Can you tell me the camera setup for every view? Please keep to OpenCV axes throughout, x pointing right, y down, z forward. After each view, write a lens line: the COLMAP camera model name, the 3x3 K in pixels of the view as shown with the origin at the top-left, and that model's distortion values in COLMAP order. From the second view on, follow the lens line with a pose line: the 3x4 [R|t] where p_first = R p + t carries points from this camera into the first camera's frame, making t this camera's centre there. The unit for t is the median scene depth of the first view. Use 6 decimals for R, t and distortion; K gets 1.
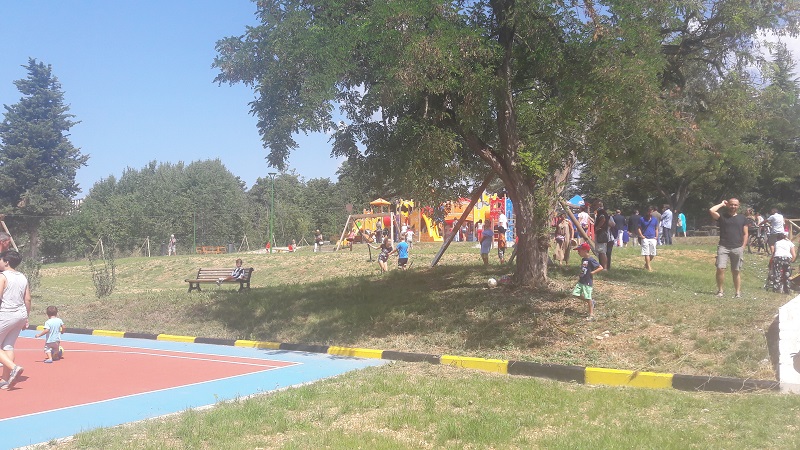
lens RADIAL K [[678.5, 0, 401.4], [0, 678.5, 227.2], [0, 0, 1]] dist [0.070516, -0.068963]
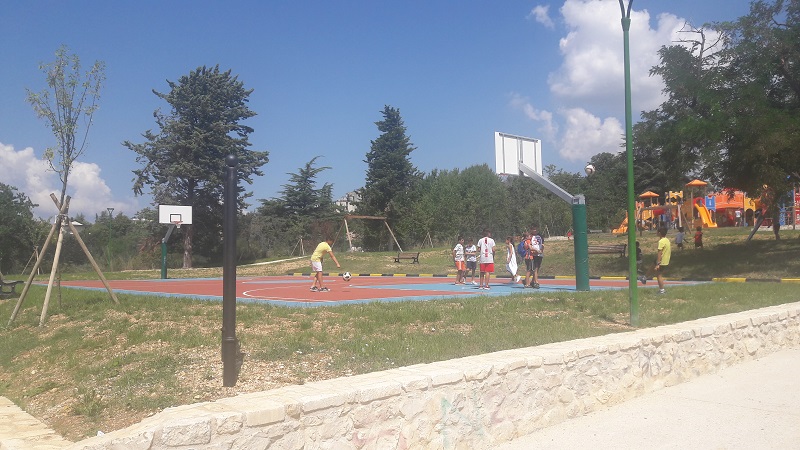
lens RADIAL K [[678.5, 0, 398.4], [0, 678.5, 224.8], [0, 0, 1]] dist [0.070516, -0.068963]
pose [[0.946424, -0.035946, -0.320920, -0.077662], [0.038212, 0.999269, 0.000762, -0.004020], [0.320659, -0.012985, 0.947106, -0.285447]]
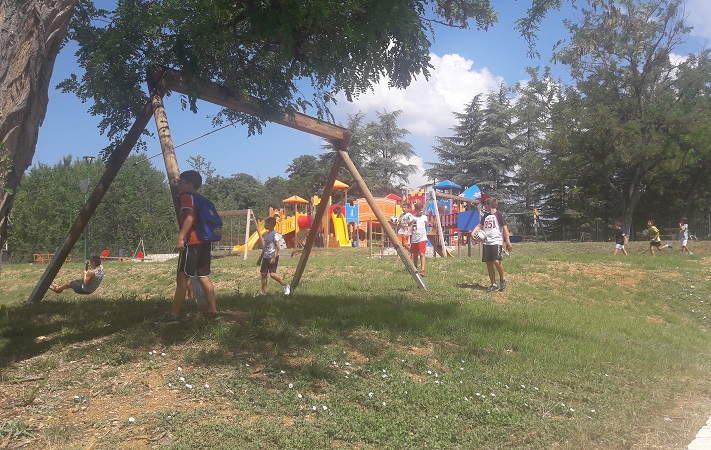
lens RADIAL K [[704.0, 0, 355.9], [0, 704.0, 224.6], [0, 0, 1]] dist [0.016376, 0.000000]
pose [[0.999333, 0.000997, -0.036492, 0.096523], [-0.001276, 0.999970, -0.007609, 0.000782], [0.036484, 0.007651, 0.999305, 0.144305]]
